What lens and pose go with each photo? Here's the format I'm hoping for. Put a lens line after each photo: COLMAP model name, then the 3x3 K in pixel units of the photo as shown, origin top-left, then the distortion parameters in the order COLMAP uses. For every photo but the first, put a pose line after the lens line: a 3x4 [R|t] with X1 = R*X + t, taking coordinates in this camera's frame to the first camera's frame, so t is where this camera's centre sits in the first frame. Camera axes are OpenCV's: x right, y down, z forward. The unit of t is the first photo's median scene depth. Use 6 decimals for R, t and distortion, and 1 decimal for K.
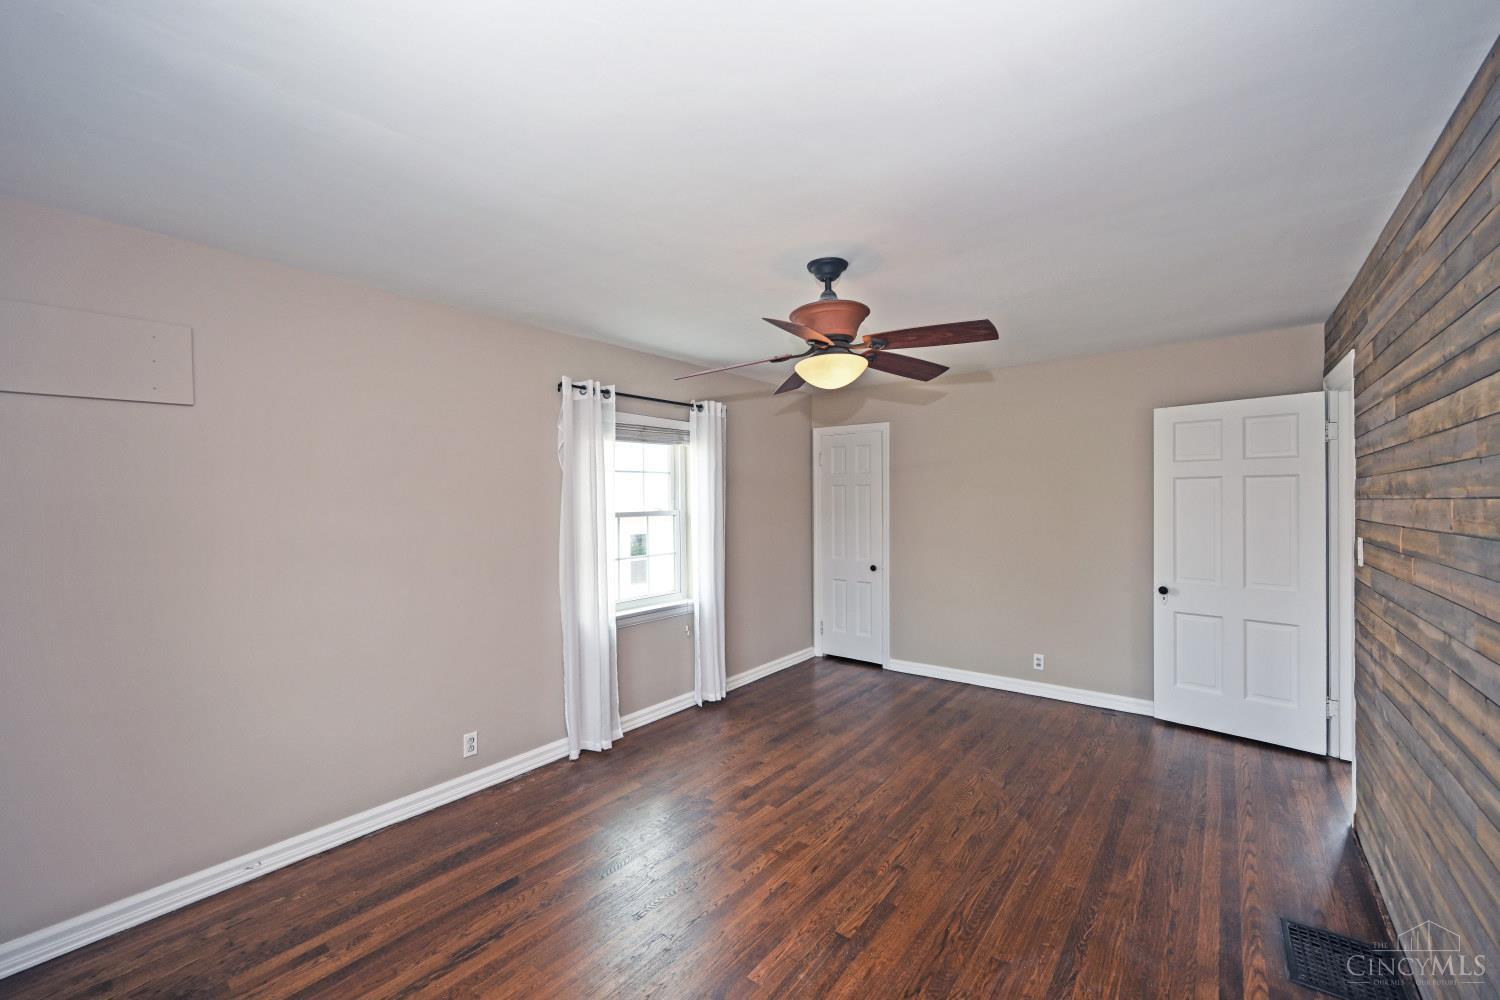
lens RADIAL K [[591.1, 0, 749.4], [0, 591.1, 498.3], [0, 0, 1]] dist [-0.000452, 0.000347]
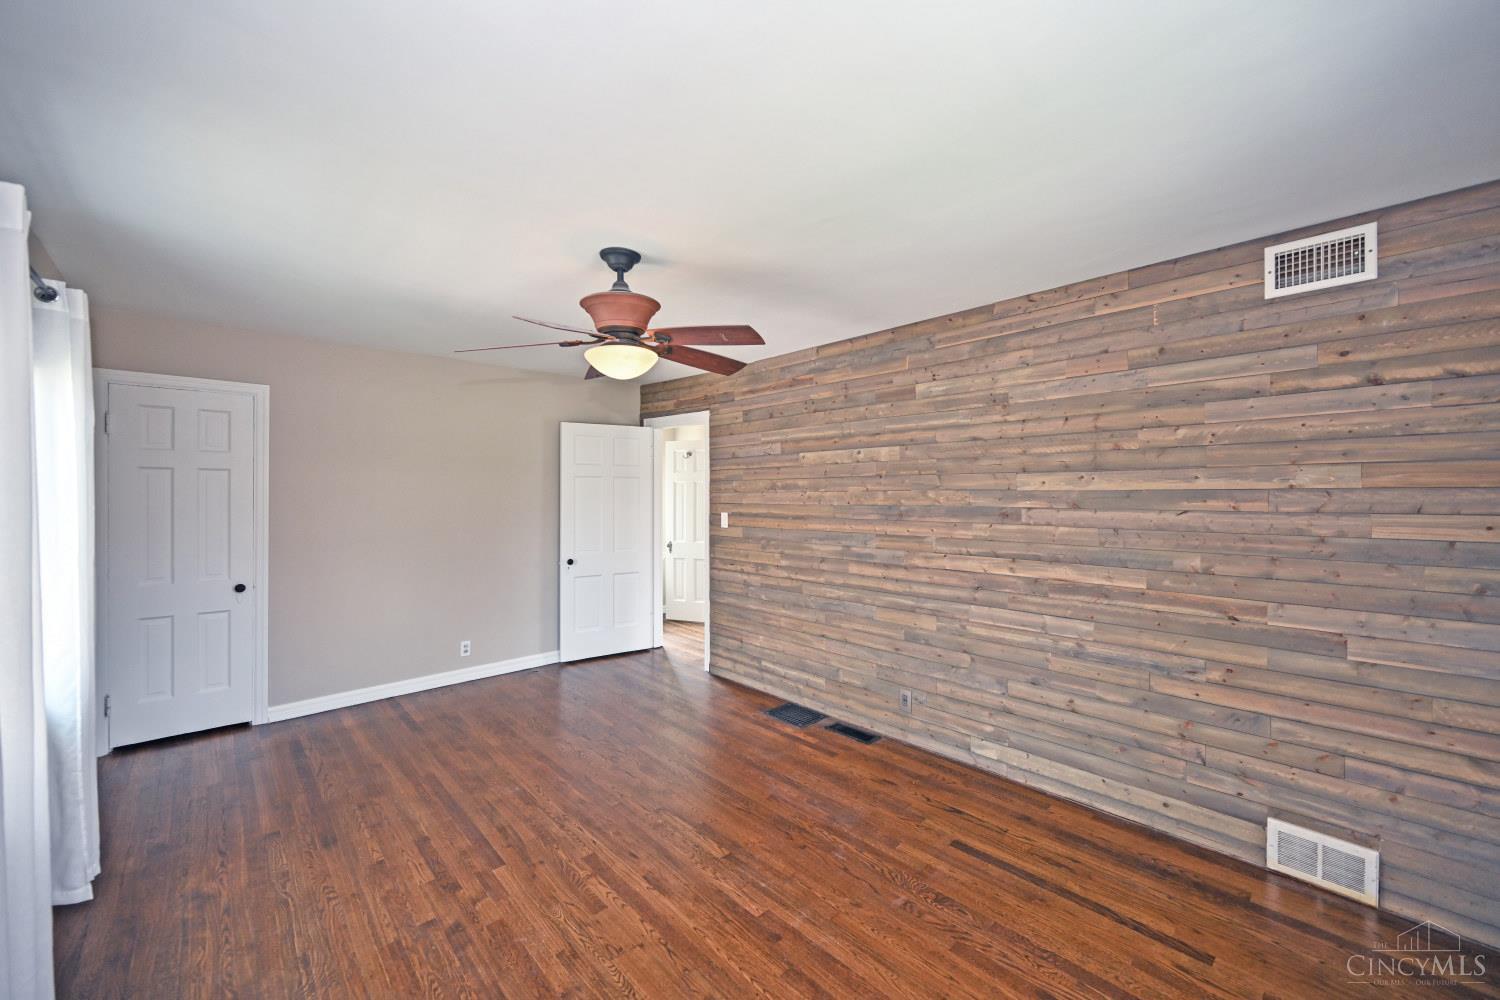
lens RADIAL K [[591.1, 0, 749.4], [0, 591.1, 498.3], [0, 0, 1]] dist [-0.000452, 0.000347]
pose [[0.161187, -0.001222, 0.986923, -0.658957], [-0.004796, 0.999986, 0.002021, 0.013361], [-0.986912, -0.005059, 0.161179, 0.502594]]
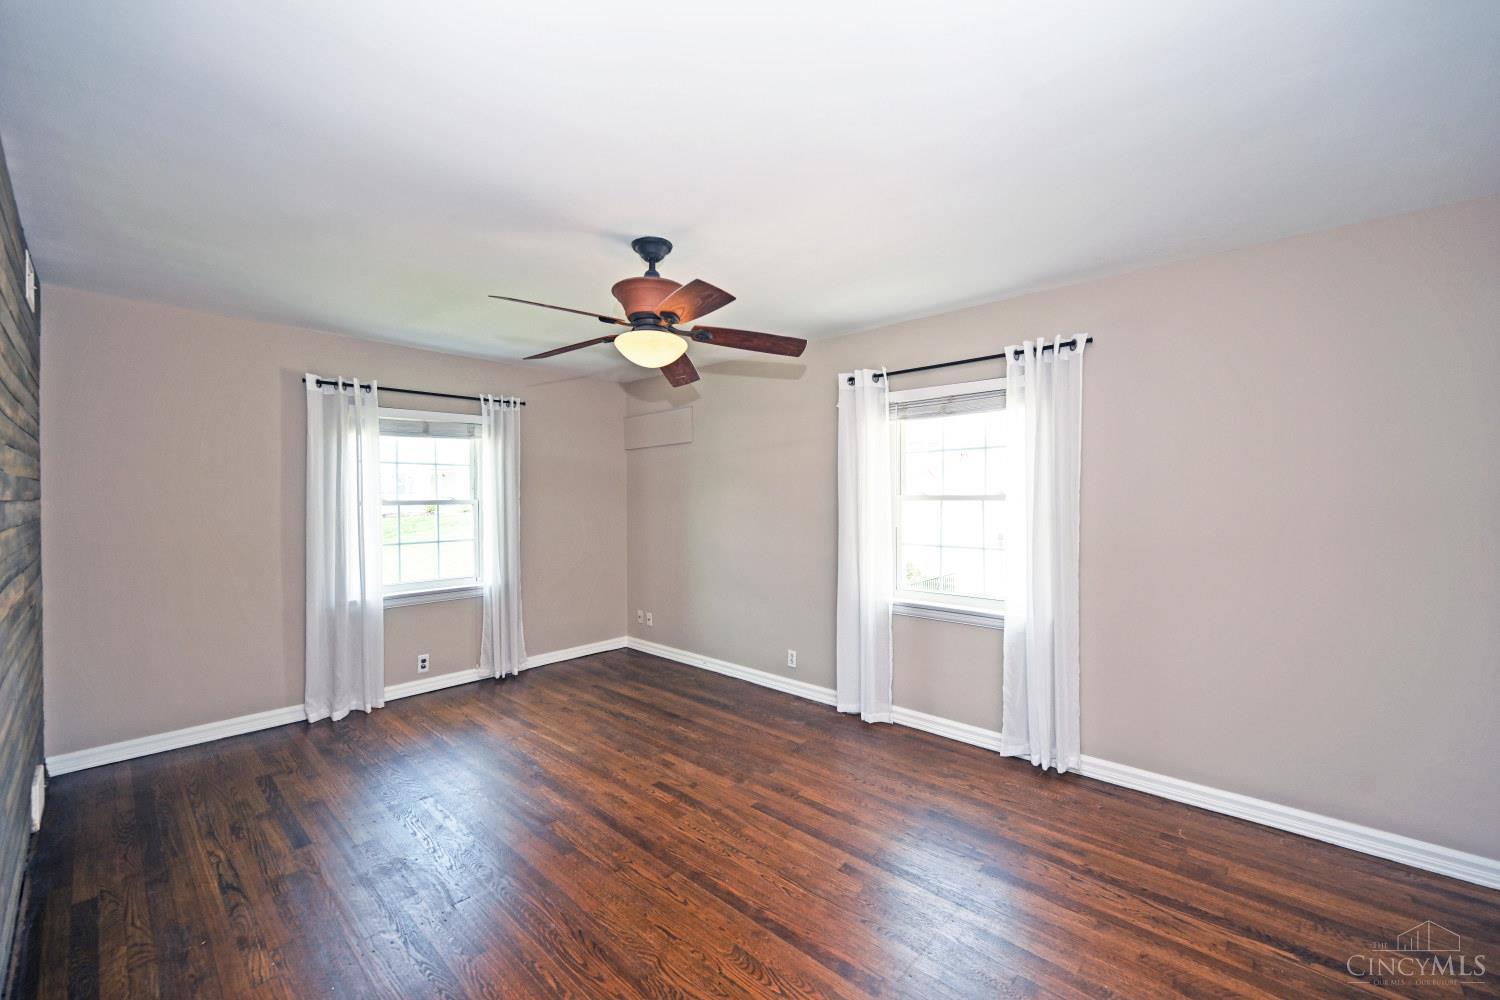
lens RADIAL K [[585.5, 0, 764.4], [0, 585.5, 498.3], [0, 0, 1]] dist [-0.002206, -0.000194]
pose [[-0.040598, 0.009919, -0.999126, 0.908605], [0.005481, 0.999938, 0.009705, 0.023278], [0.999161, -0.005082, -0.040650, 0.992930]]
